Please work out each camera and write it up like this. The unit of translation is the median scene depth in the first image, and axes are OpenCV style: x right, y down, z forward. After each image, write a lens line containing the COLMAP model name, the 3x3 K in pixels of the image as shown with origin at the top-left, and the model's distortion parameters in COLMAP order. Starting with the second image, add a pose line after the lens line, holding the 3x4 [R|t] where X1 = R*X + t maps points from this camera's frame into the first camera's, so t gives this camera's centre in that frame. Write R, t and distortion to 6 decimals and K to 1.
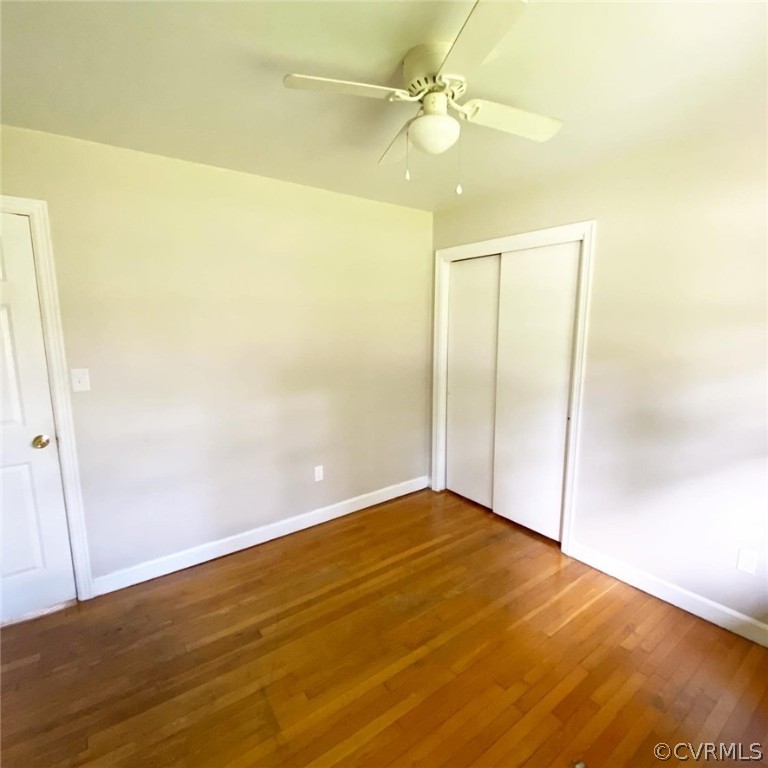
lens RADIAL K [[413.9, 0, 372.8], [0, 413.9, 383.9], [0, 0, 1]] dist [-0.001820, -0.000805]
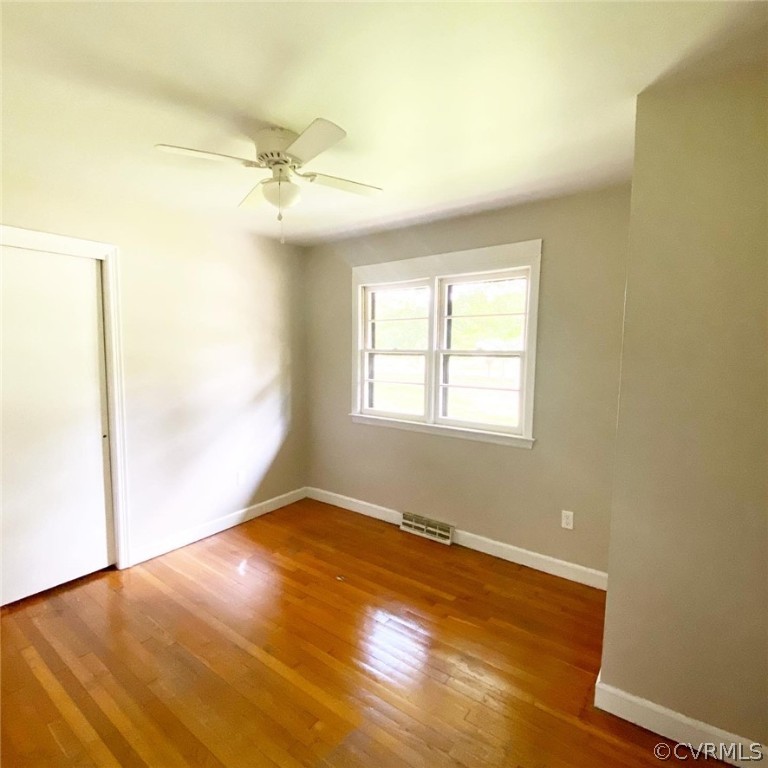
lens RADIAL K [[421.2, 0, 388.7], [0, 421.2, 386.4], [0, 0, 1]] dist [0.085310, -0.000739]
pose [[-0.310454, -0.084298, 0.946843, -0.791580], [0.131165, 0.982734, 0.130500, -0.089435], [-0.941496, 0.164707, -0.294037, 0.711974]]
